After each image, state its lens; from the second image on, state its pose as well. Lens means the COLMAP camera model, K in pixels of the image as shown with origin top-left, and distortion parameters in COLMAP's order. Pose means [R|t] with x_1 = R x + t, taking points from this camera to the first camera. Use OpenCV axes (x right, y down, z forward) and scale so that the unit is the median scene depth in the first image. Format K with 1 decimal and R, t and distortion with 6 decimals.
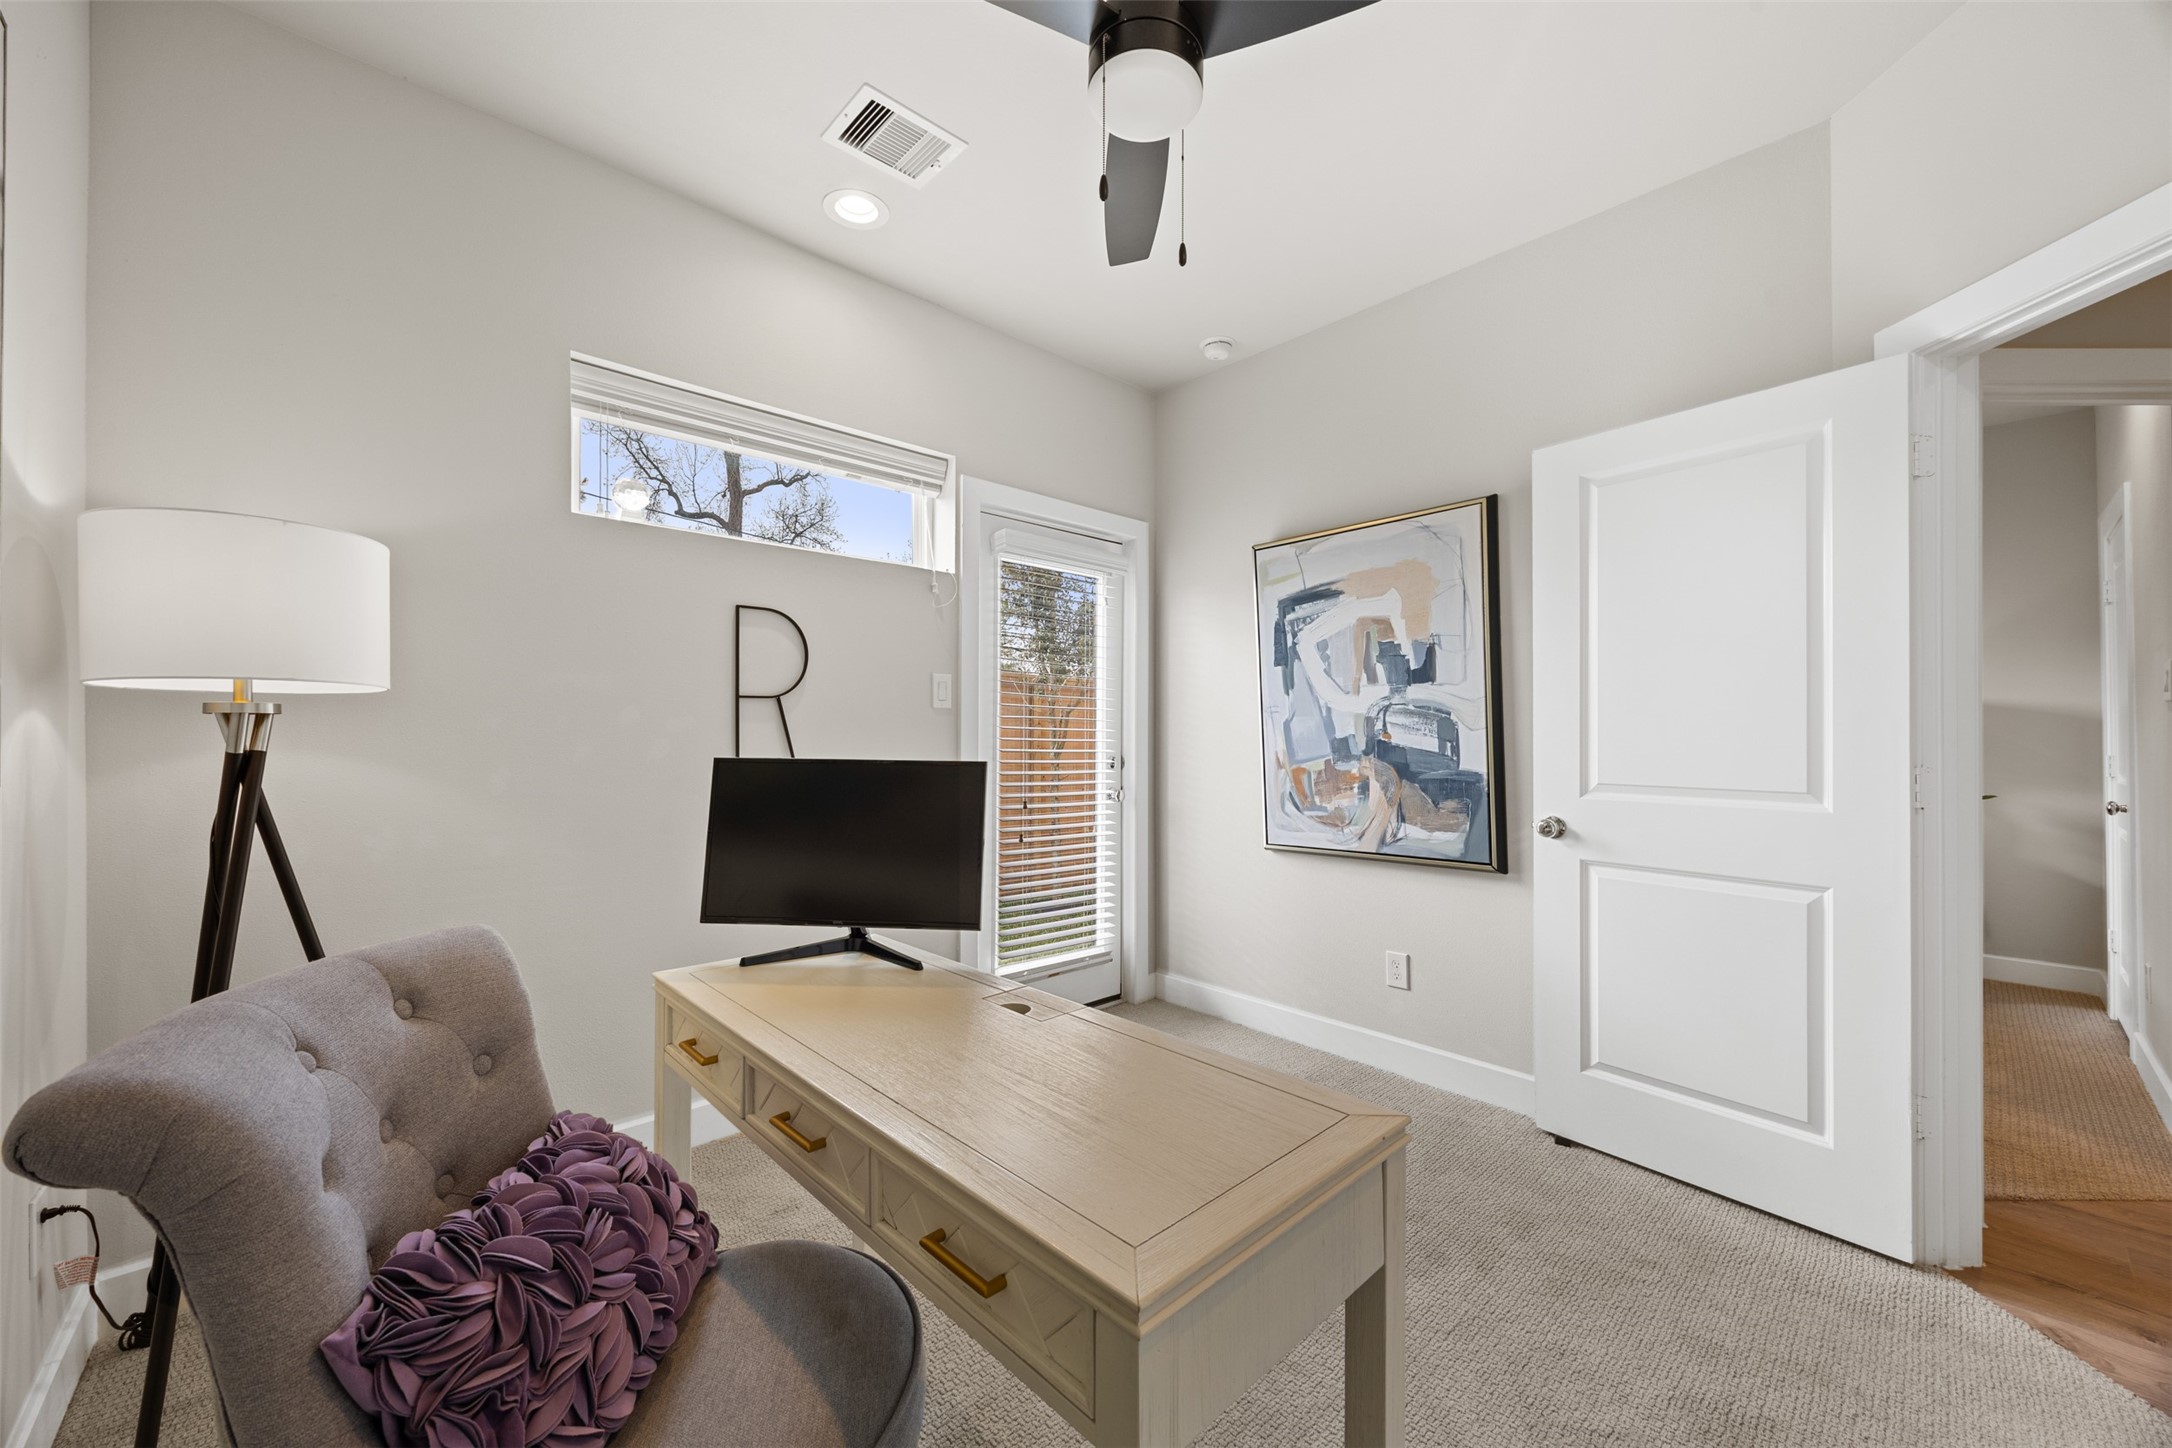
lens RADIAL K [[845.8, 0, 1088.9], [0, 845.8, 730.5], [0, 0, 1]] dist [-0.000657, 0.000014]
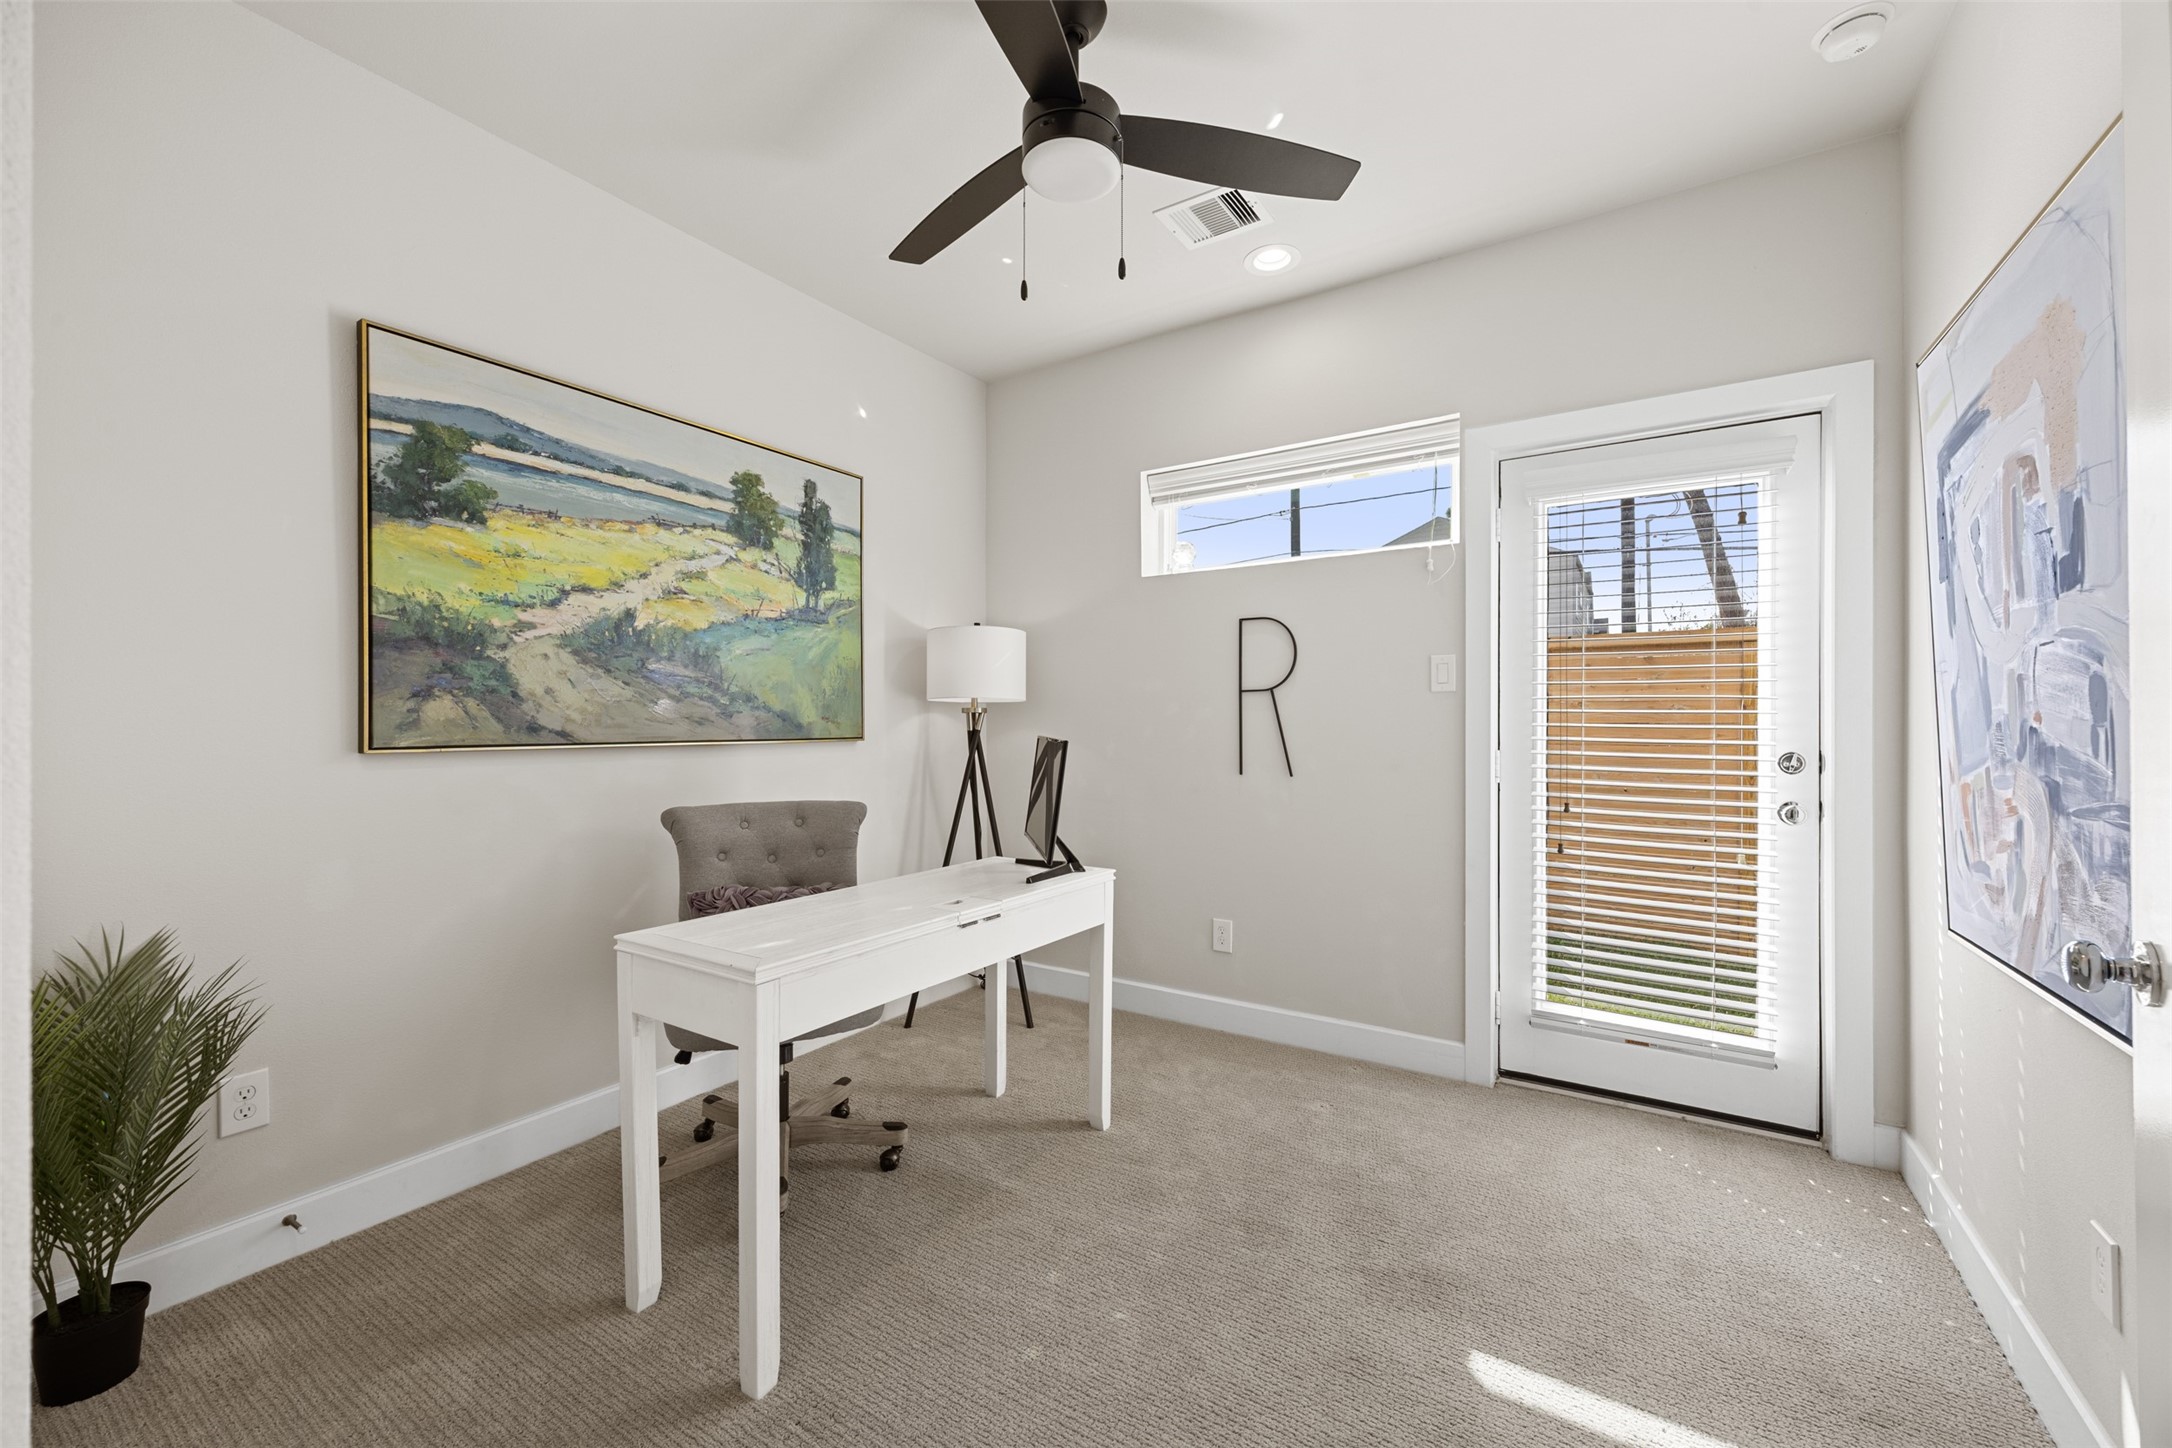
lens RADIAL K [[845.8, 0, 1089.7], [0, 845.8, 721.0], [0, 0, 1]] dist [-0.000657, 0.000014]
pose [[0.233150, -0.006210, -0.972421, 0.618778], [0.008254, 0.999956, -0.004407, 0.006445], [0.972406, -0.006999, 0.233191, 0.391961]]
